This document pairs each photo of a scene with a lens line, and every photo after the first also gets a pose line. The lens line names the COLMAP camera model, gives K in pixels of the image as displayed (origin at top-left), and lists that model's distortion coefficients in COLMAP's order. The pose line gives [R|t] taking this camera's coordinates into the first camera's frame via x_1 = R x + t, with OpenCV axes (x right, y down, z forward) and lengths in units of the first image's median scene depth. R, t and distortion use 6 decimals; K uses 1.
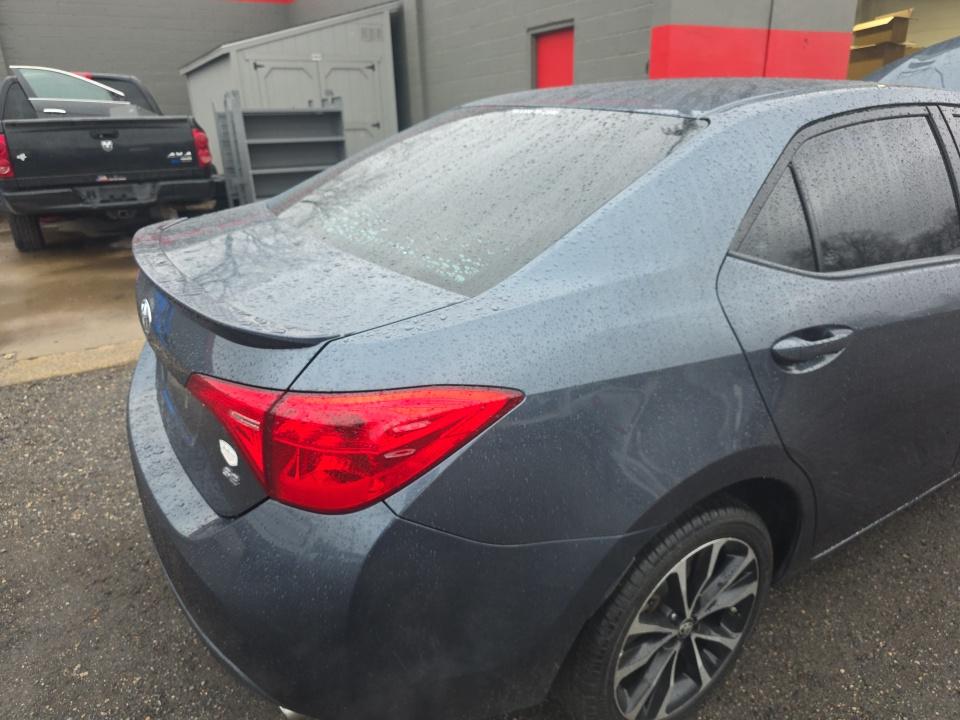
lens RADIAL K [[644.0, 0, 474.8], [0, 644.0, 369.7], [0, 0, 1]] dist [0.044313, -0.040981]
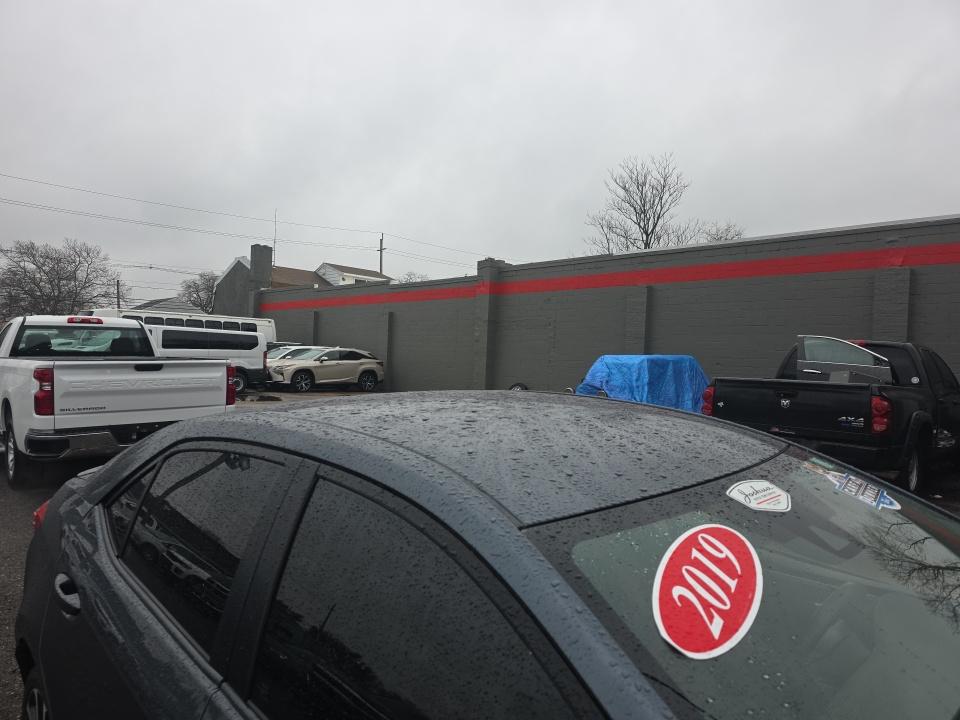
lens RADIAL K [[644.0, 0, 482.0], [0, 644.0, 357.2], [0, 0, 1]] dist [0.044313, -0.040981]
pose [[0.204382, 0.032132, -0.978364, 1.656084], [-0.390538, 0.919151, -0.051397, -0.621385], [0.897612, 0.392593, 0.200407, 1.105391]]
